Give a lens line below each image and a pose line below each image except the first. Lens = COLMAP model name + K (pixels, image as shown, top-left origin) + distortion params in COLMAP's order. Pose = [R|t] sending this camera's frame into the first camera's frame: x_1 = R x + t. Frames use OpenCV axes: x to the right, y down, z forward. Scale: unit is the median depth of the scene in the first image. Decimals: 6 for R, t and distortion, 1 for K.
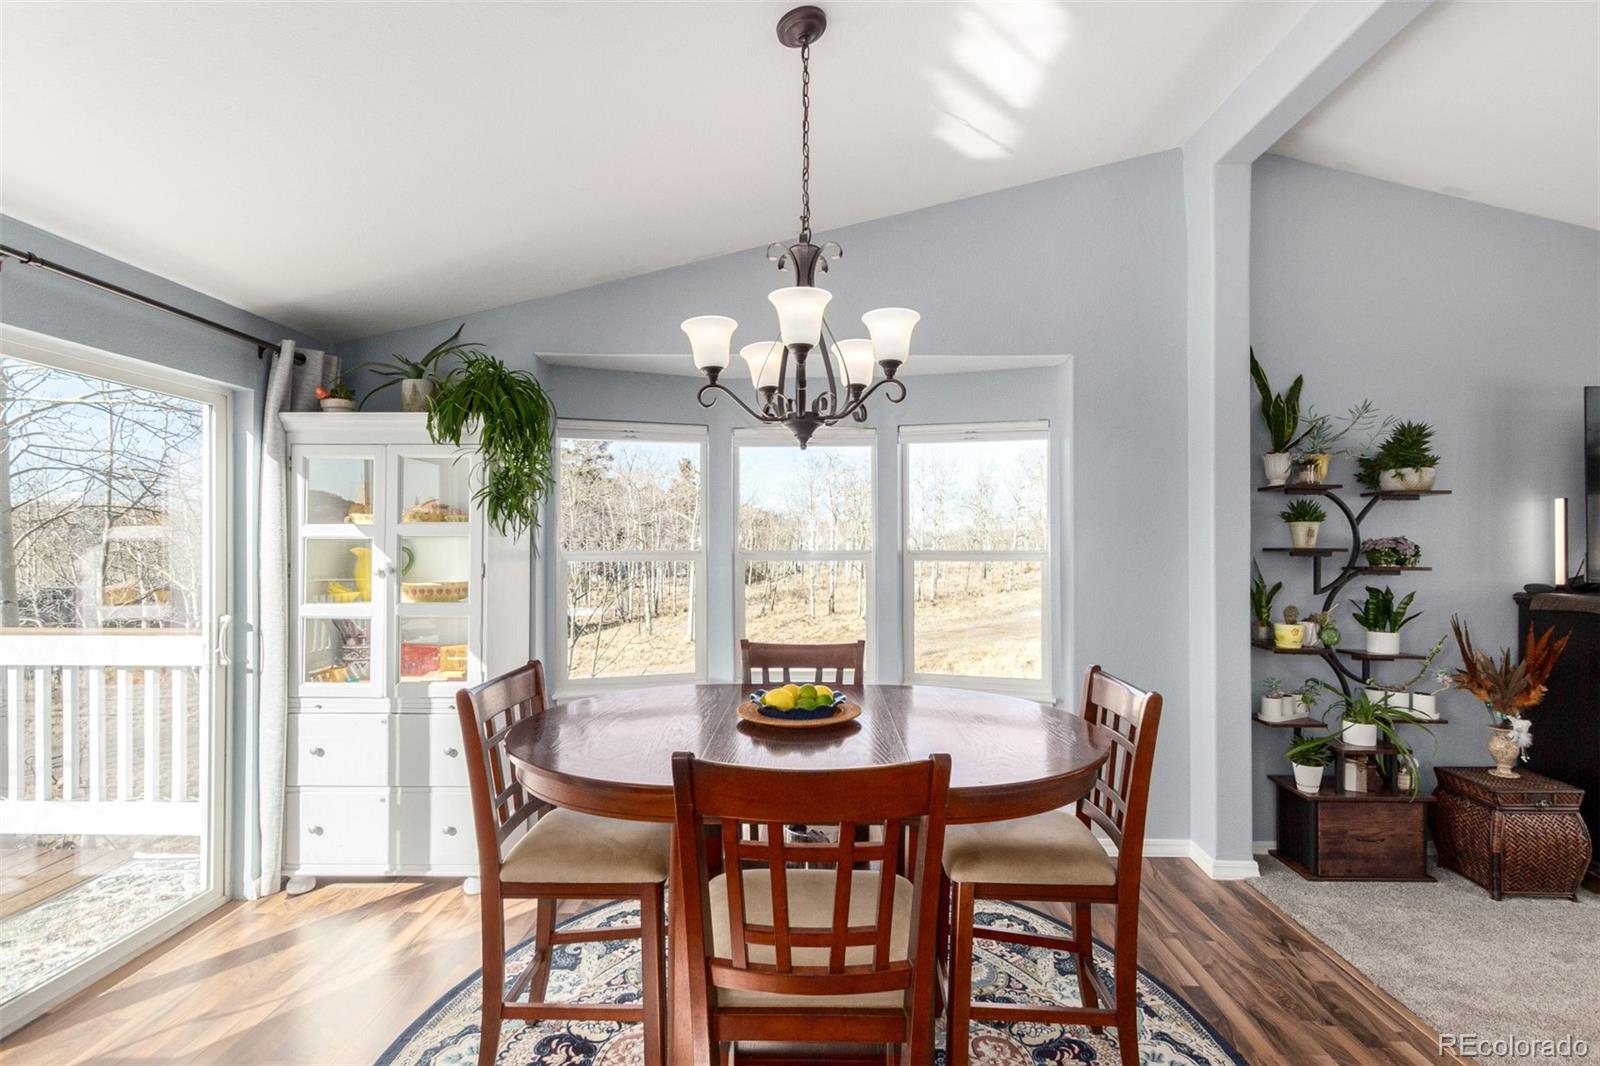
lens RADIAL K [[751.3, 0, 807.5], [0, 751.3, 539.1], [0, 0, 1]] dist [0.007447, -0.001072]
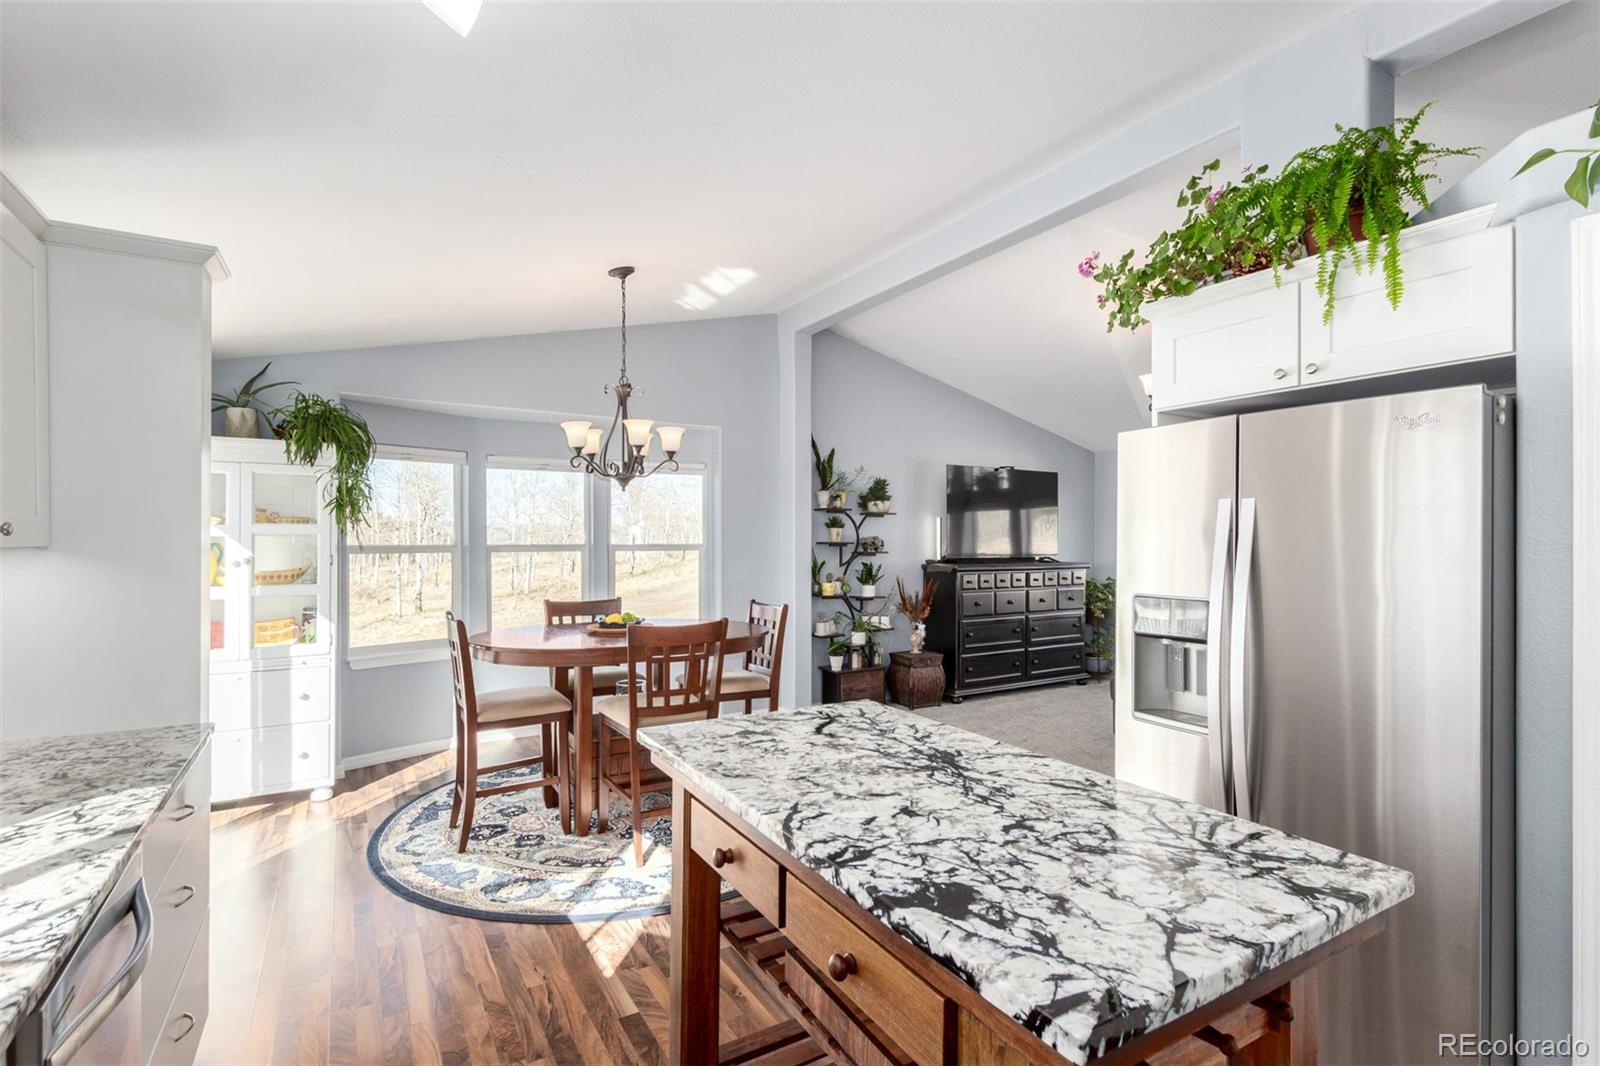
lens RADIAL K [[751.3, 0, 811.7], [0, 751.3, 531.5], [0, 0, 1]] dist [0.007447, -0.001072]
pose [[0.848095, 0.005610, 0.529814, -0.388660], [-0.003606, 0.999982, -0.004816, -0.005335], [-0.529831, 0.002174, 0.848100, -0.564972]]
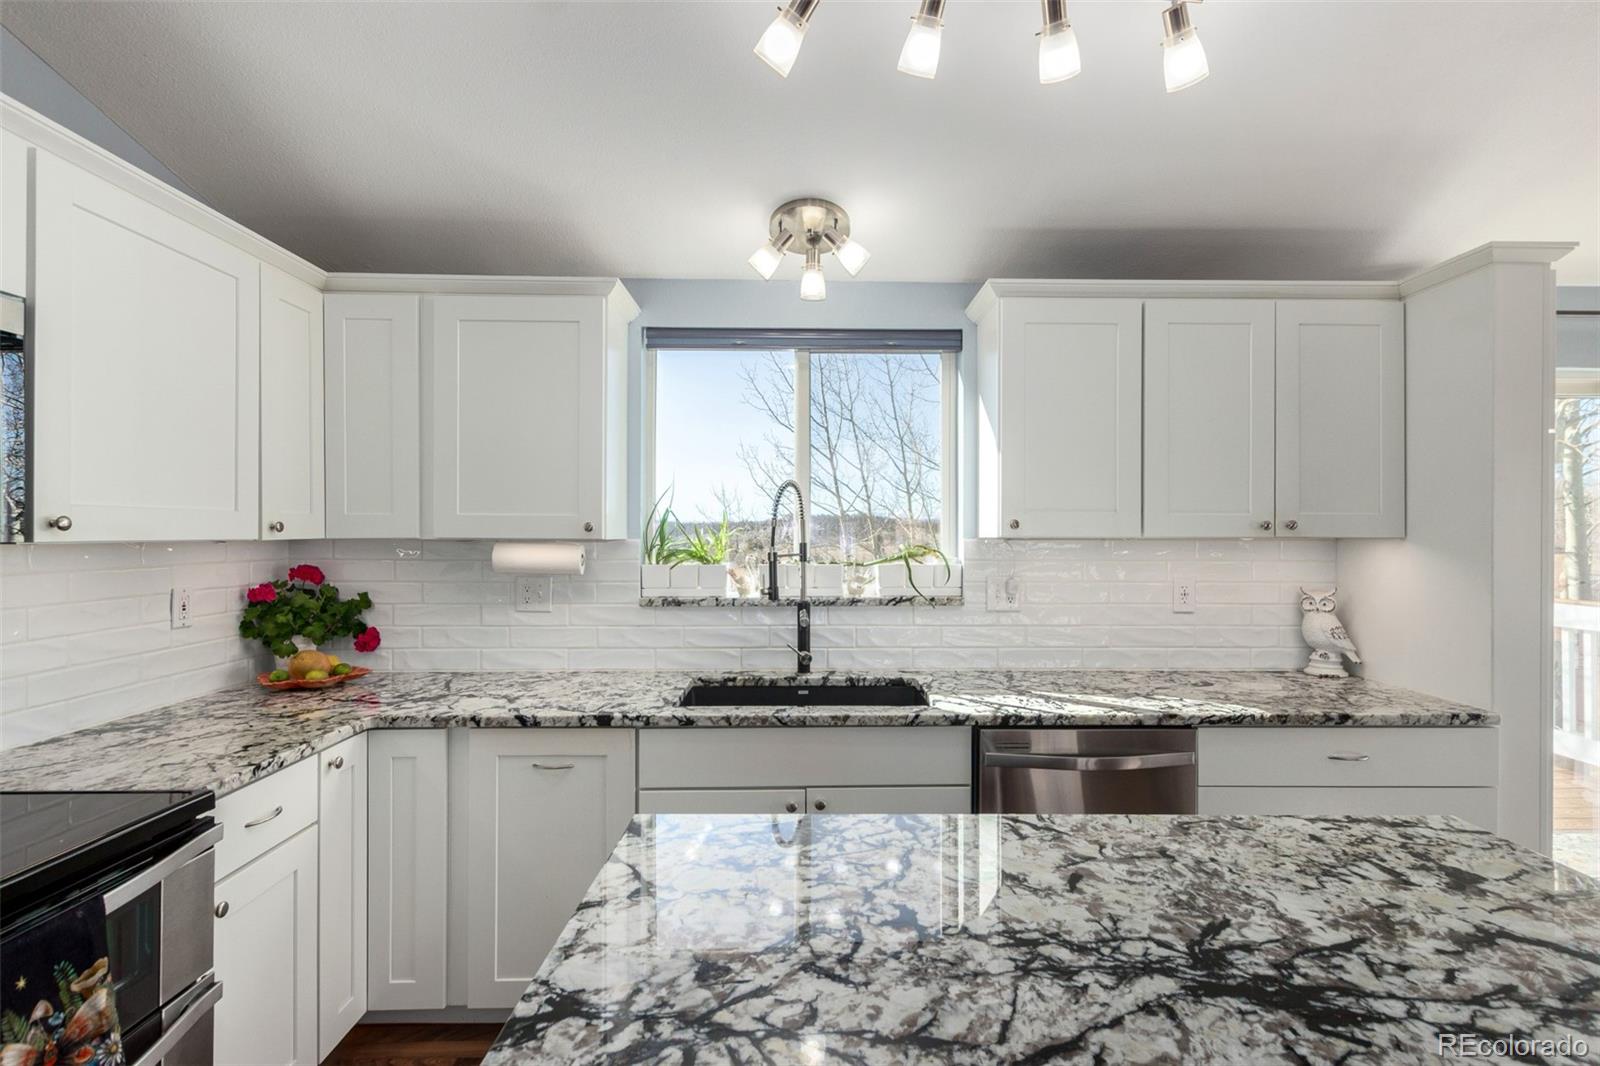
lens RADIAL K [[751.3, 0, 813.9], [0, 751.3, 527.8], [0, 0, 1]] dist [0.007447, -0.001072]
pose [[0.029247, -0.007557, -0.999544, 0.146133], [0.008141, 0.999940, -0.007322, -0.002107], [0.999539, -0.007923, 0.029307, -0.352352]]
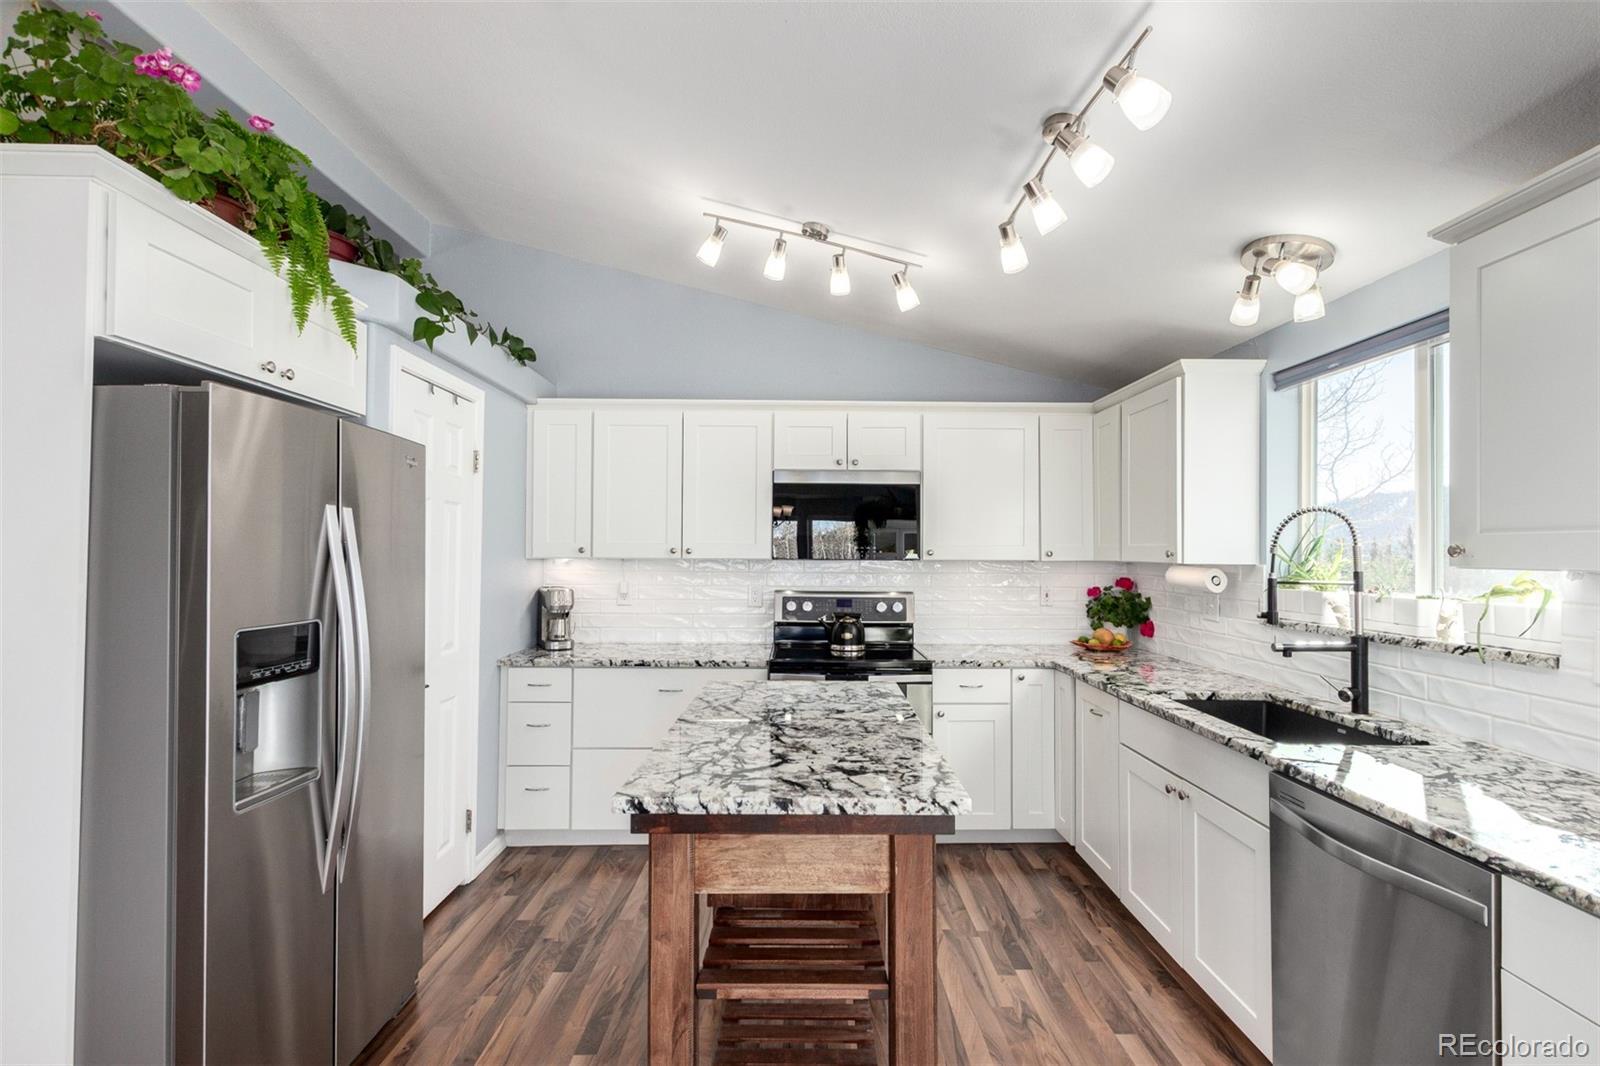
lens RADIAL K [[751.3, 0, 816.9], [0, 751.3, 540.8], [0, 0, 1]] dist [0.007447, -0.001072]
pose [[-0.999487, -0.009312, -0.030629, -0.106066], [-0.008534, 0.999640, -0.025439, 0.001671], [0.030855, -0.025164, -0.999207, 0.383614]]
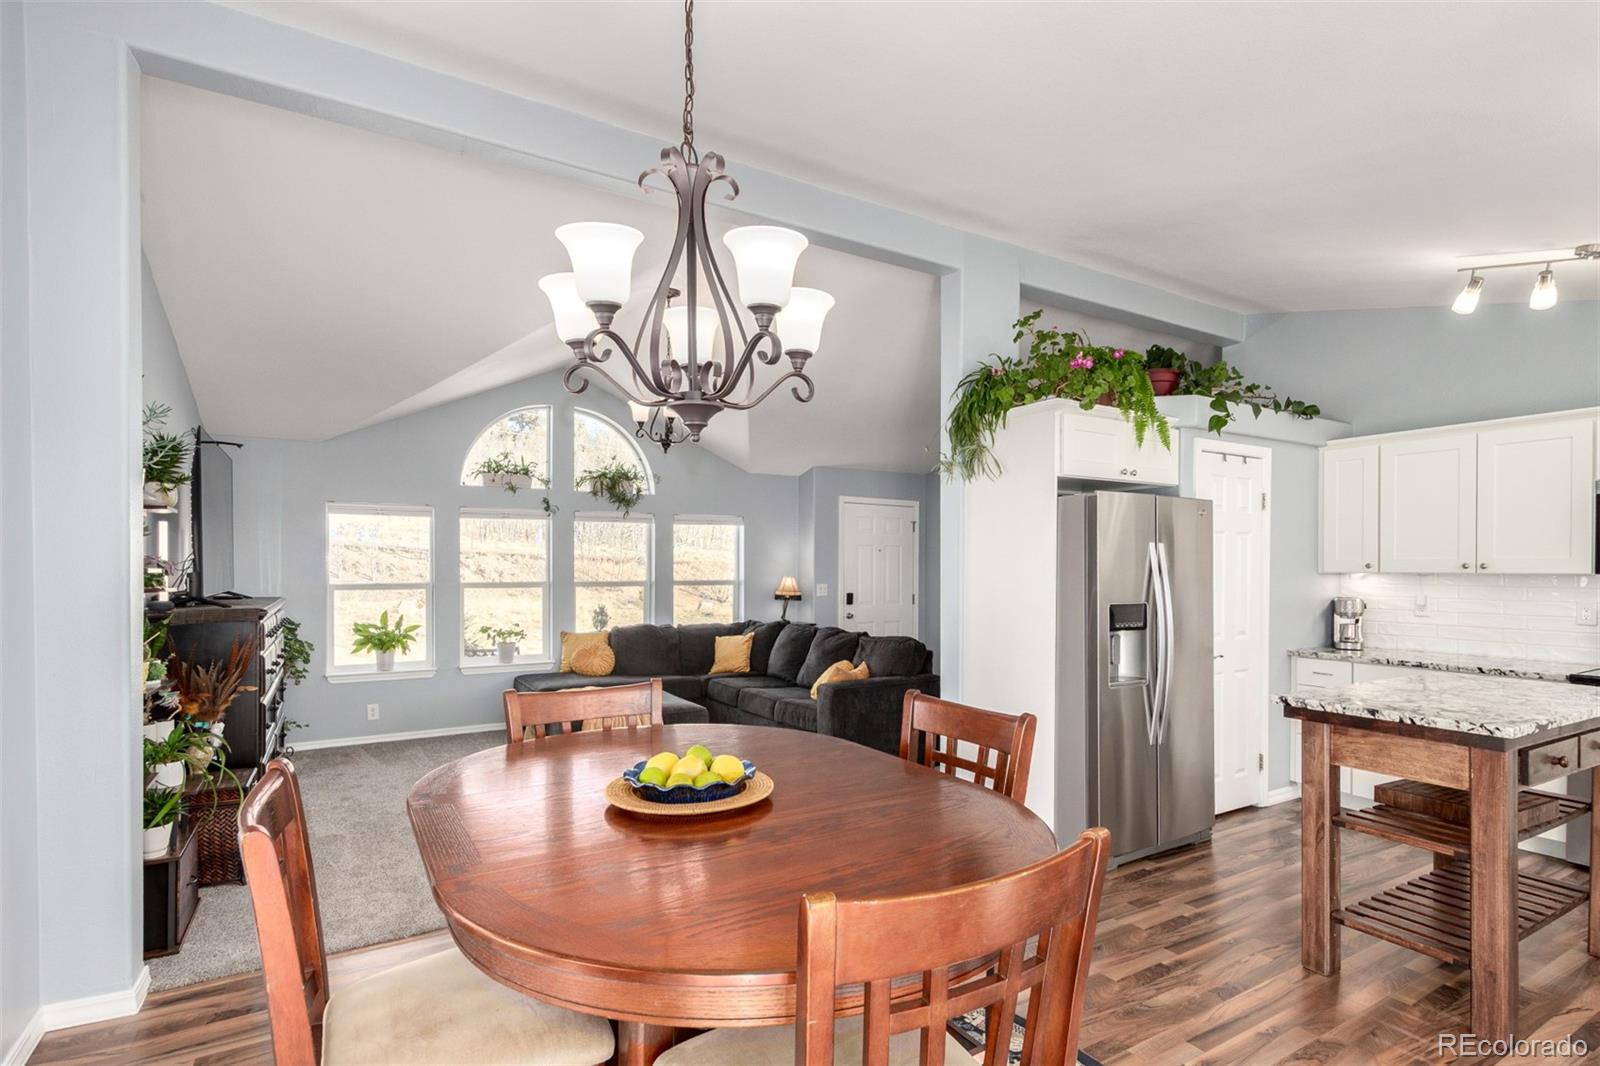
lens RADIAL K [[751.3, 0, 808.3], [0, 751.3, 567.9], [0, 0, 1]] dist [0.007447, -0.001072]
pose [[-0.513169, -0.004504, 0.858276, -0.435354], [-0.010445, 0.999945, -0.000997, 0.005300], [-0.858224, -0.009476, -0.513187, 0.787019]]
